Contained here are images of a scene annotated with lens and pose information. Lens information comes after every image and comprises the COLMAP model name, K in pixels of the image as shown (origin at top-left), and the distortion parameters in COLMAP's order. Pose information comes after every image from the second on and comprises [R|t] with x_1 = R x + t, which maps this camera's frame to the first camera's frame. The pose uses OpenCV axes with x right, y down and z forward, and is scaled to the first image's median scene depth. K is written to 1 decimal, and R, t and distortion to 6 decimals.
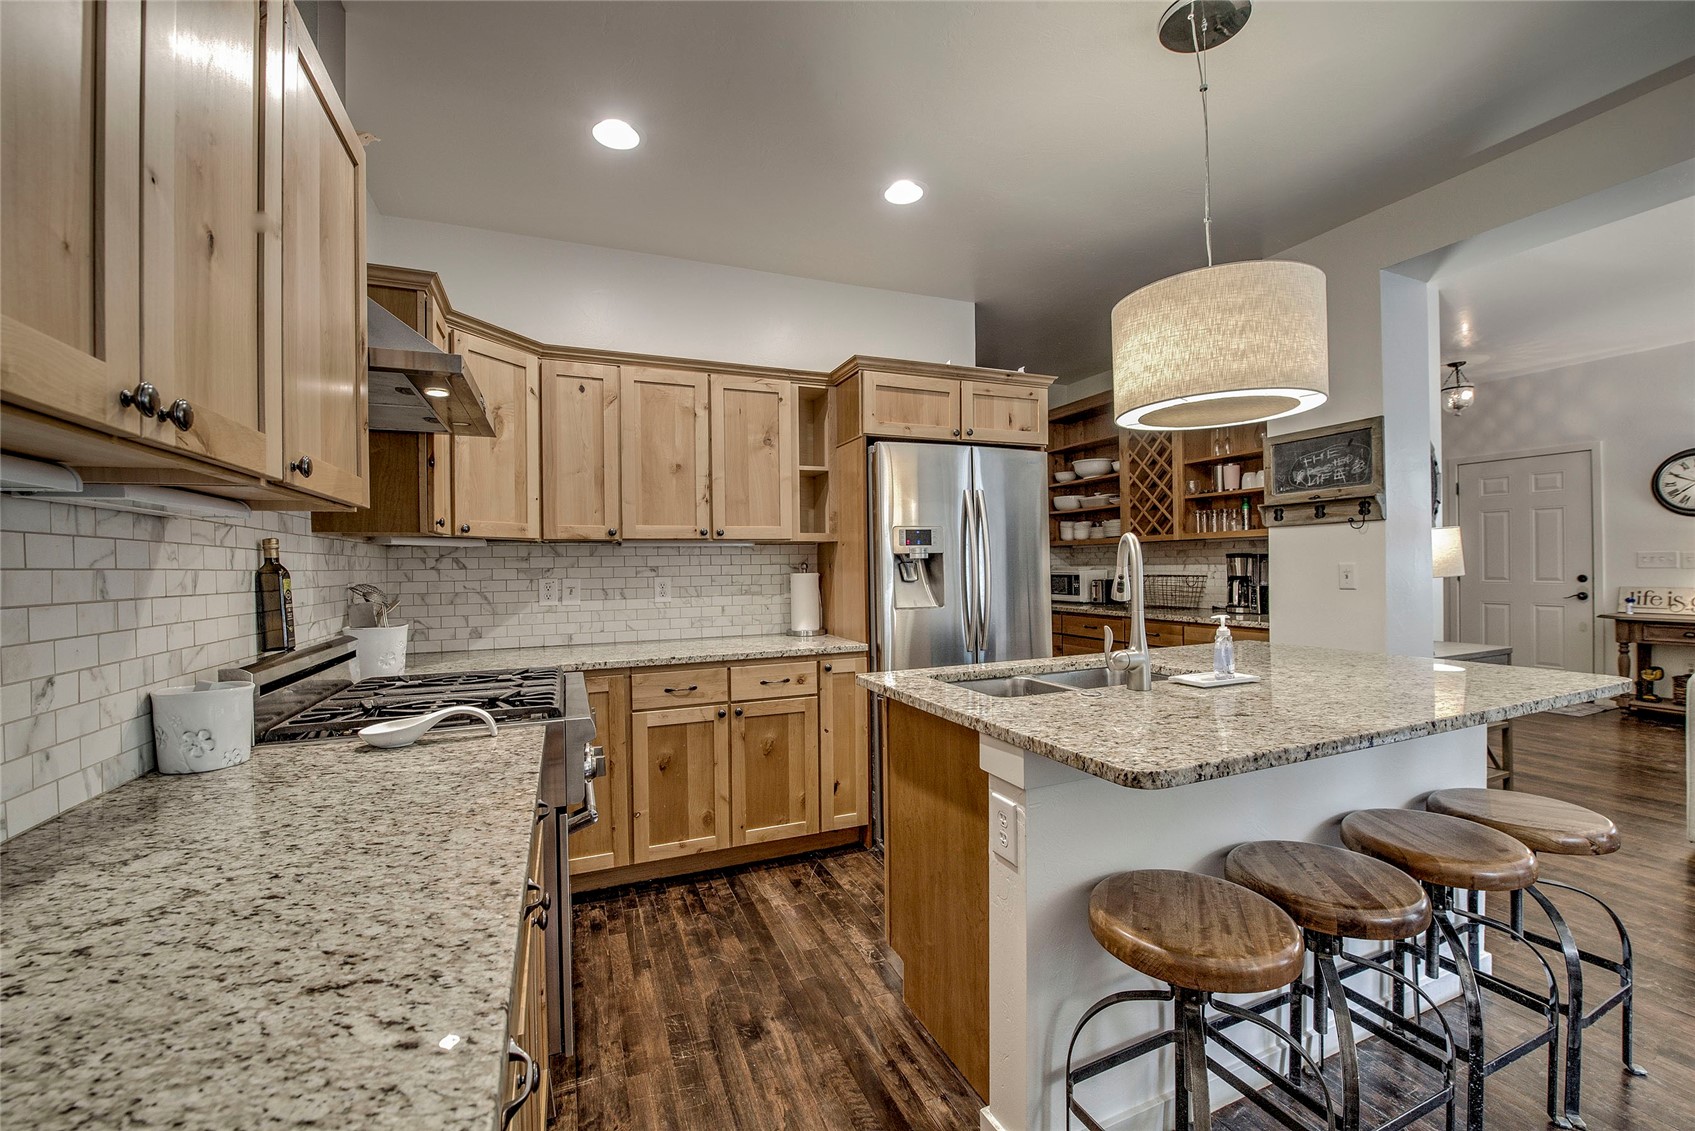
lens RADIAL K [[678.2, 0, 847.1], [0, 678.2, 567.6], [0, 0, 1]] dist [-0.020596, -0.000445]
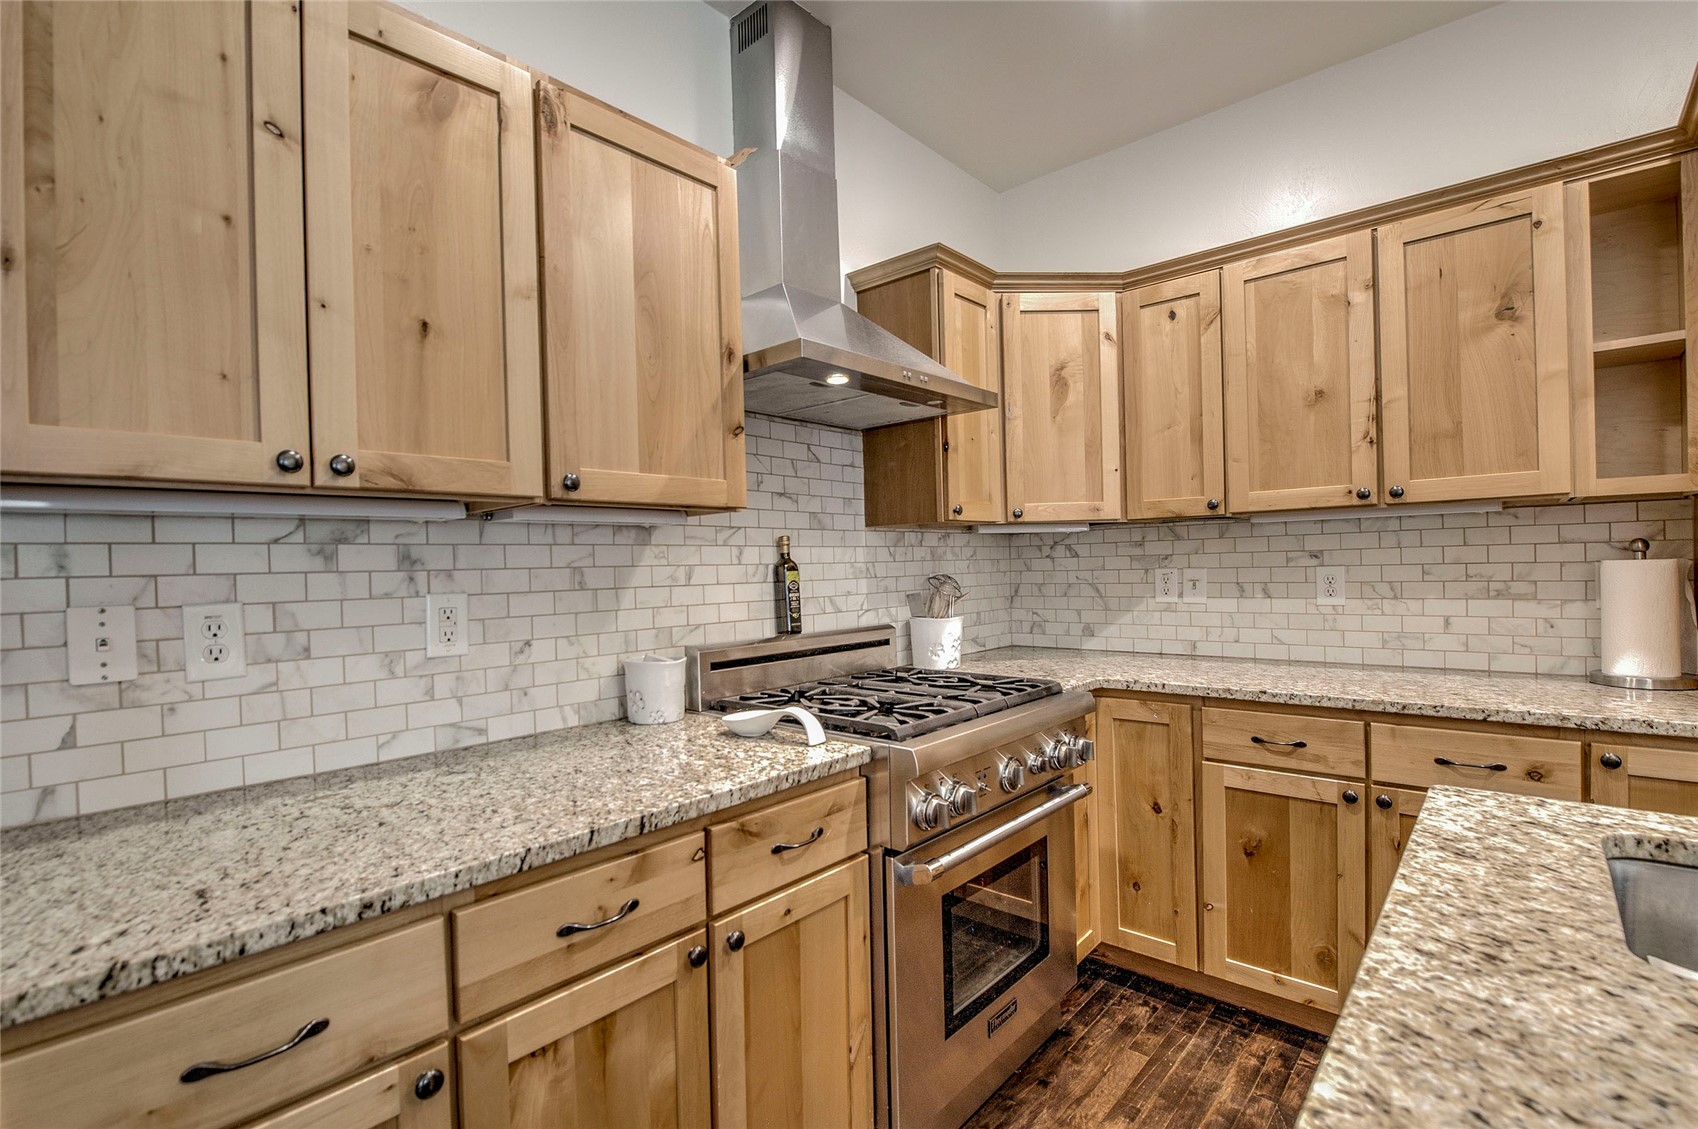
lens RADIAL K [[772.8, 0, 838.9], [0, 772.8, 576.5], [0, 0, 1]] dist [-0.016921, -0.000787]
pose [[0.430585, 0.016176, -0.902405, 0.209535], [0.016755, 0.999524, 0.025911, -0.003914], [0.902395, -0.026277, 0.430109, 0.279154]]
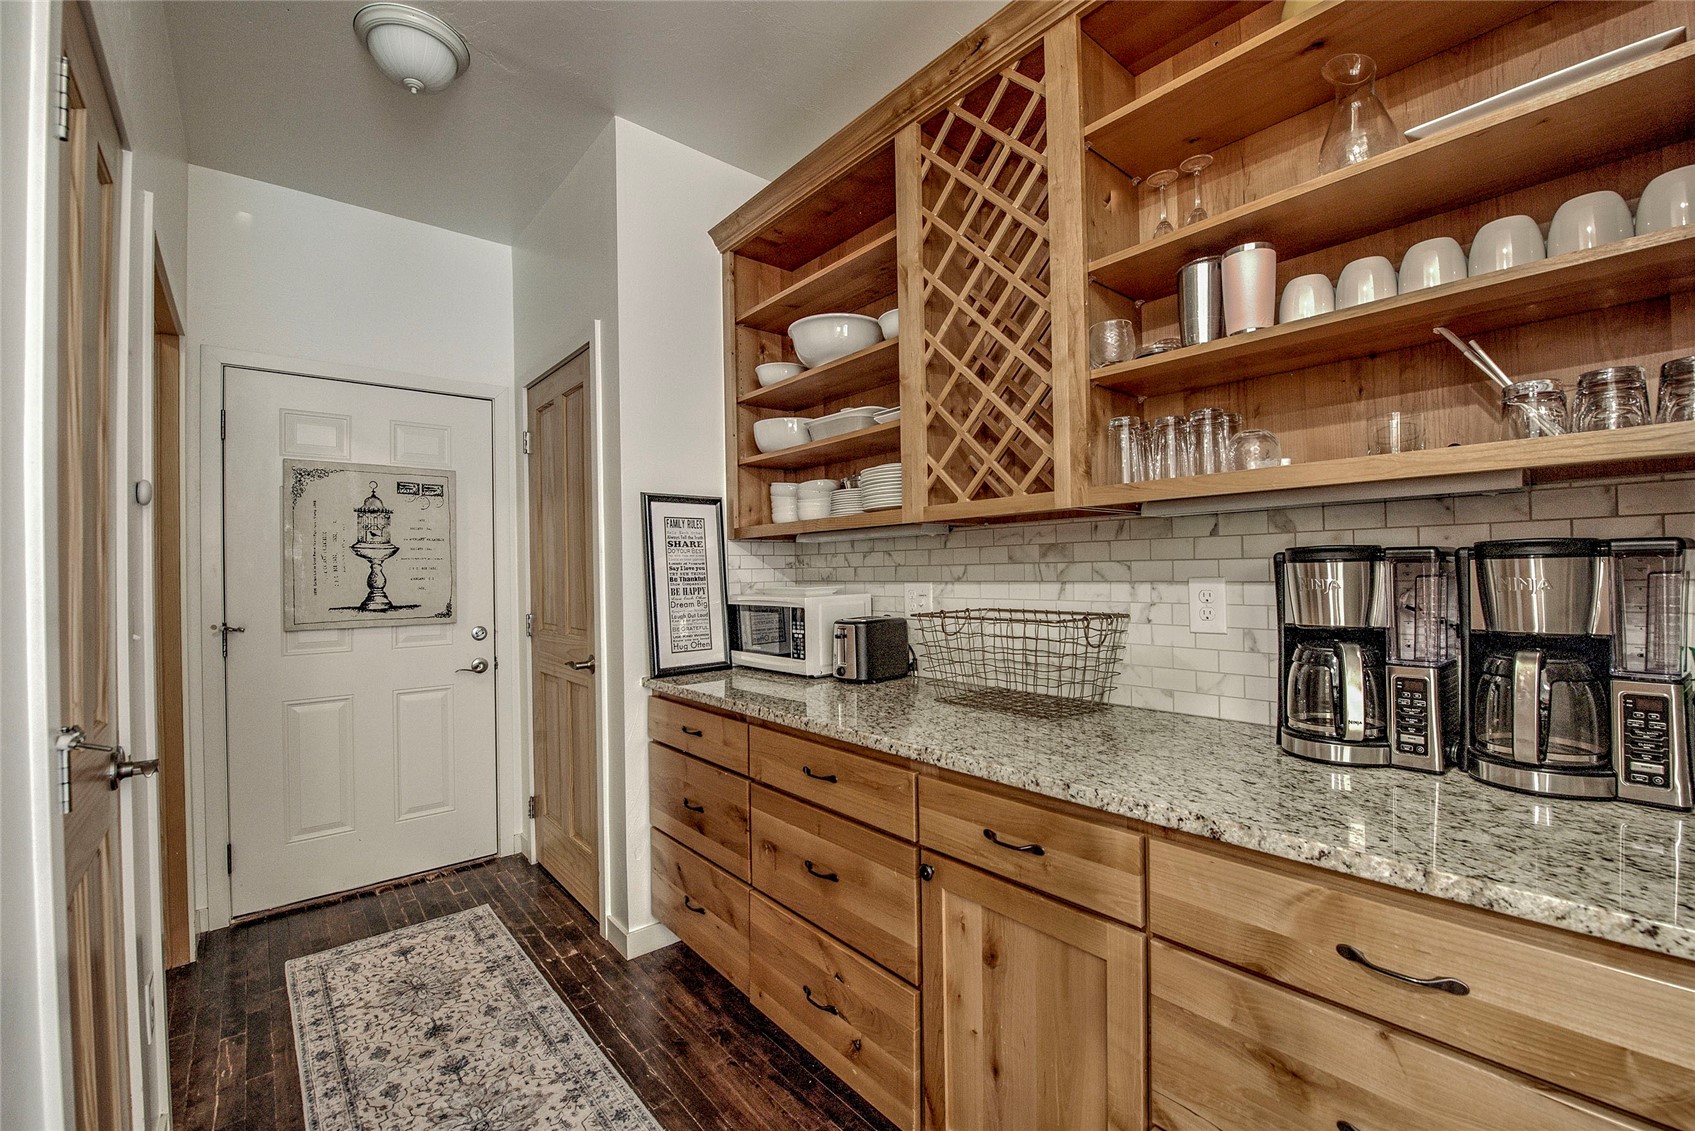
lens RADIAL K [[702.9, 0, 847.5], [0, 702.9, 565.5], [0, 0, 1]] dist [-0.018697, -0.000713]
pose [[0.950144, 0.001795, 0.311807, 0.430177], [0.003678, 0.999849, -0.016963, -0.012923], [-0.311791, 0.017264, 0.949994, 1.080253]]
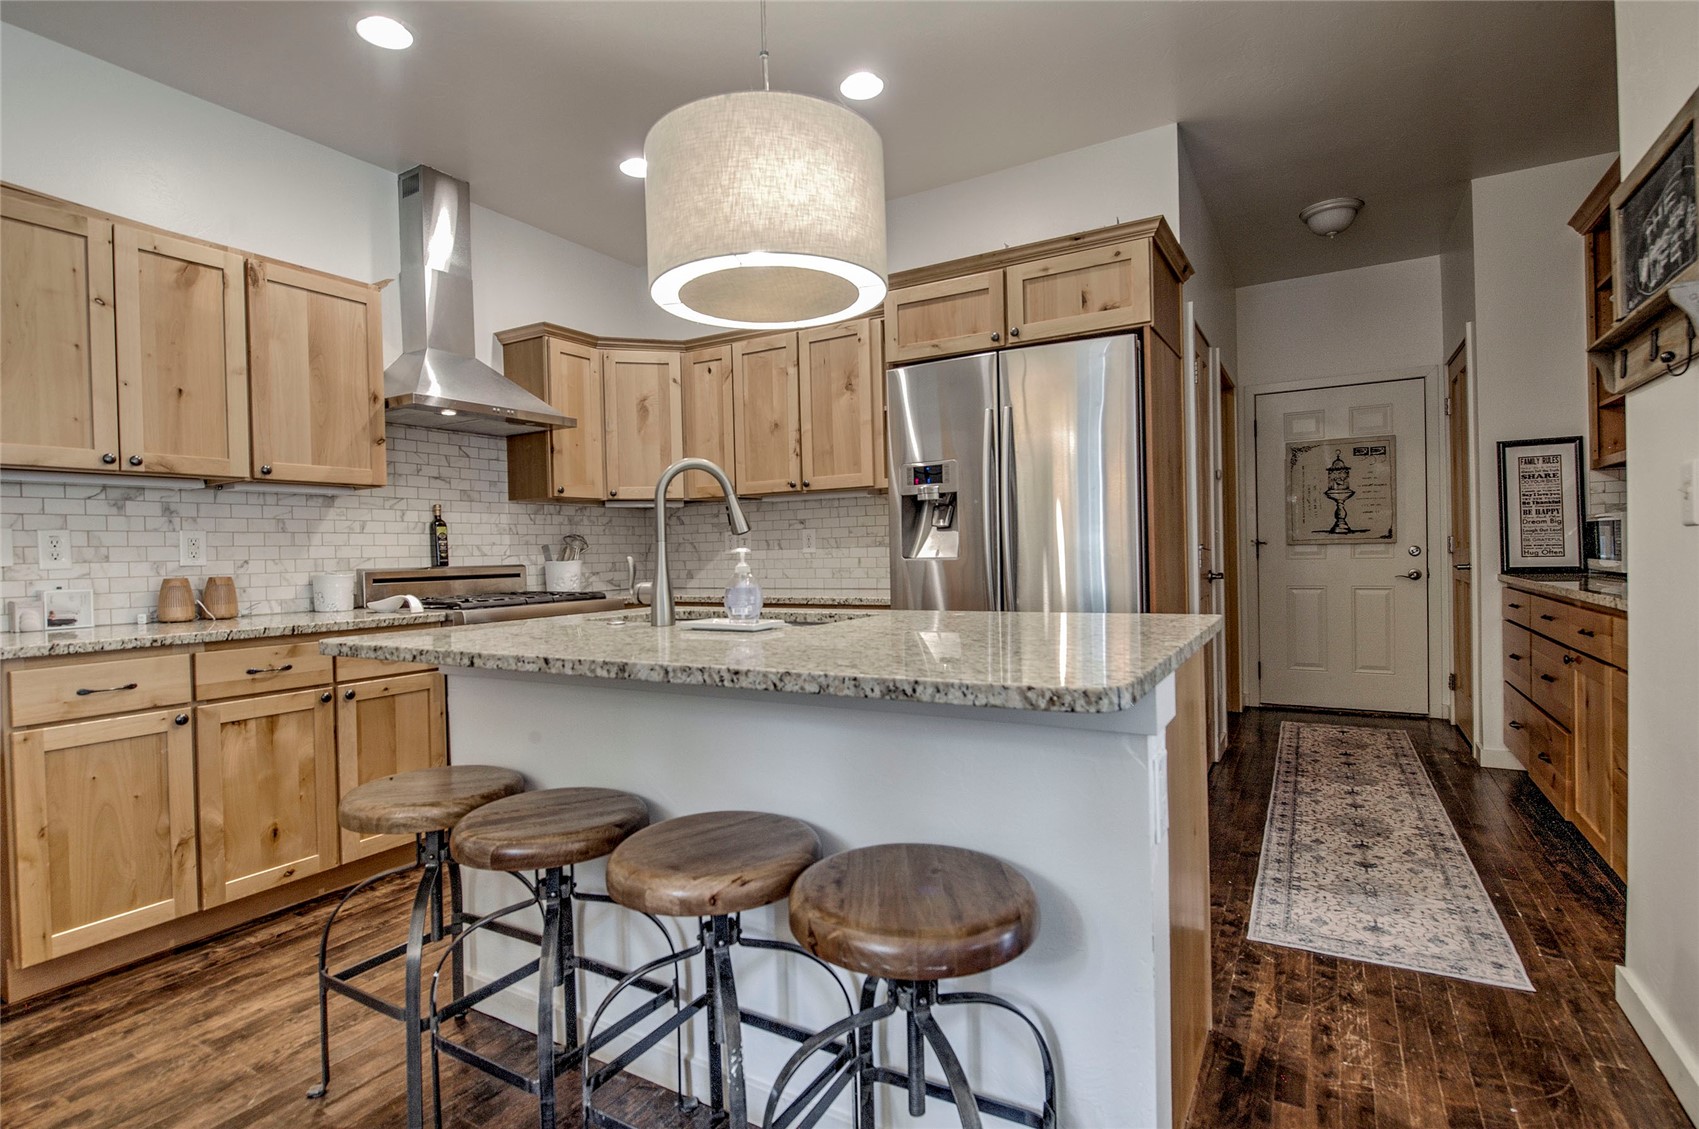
lens RADIAL K [[813.2, 0, 845.5], [0, 813.2, 563.1], [0, 0, 1]] dist [-0.014063, -0.000700]
pose [[0.606066, 0.013858, -0.795294, 0.851128], [0.011169, 0.999601, 0.025930, 0.038302], [0.795336, -0.024598, 0.605669, 0.299314]]
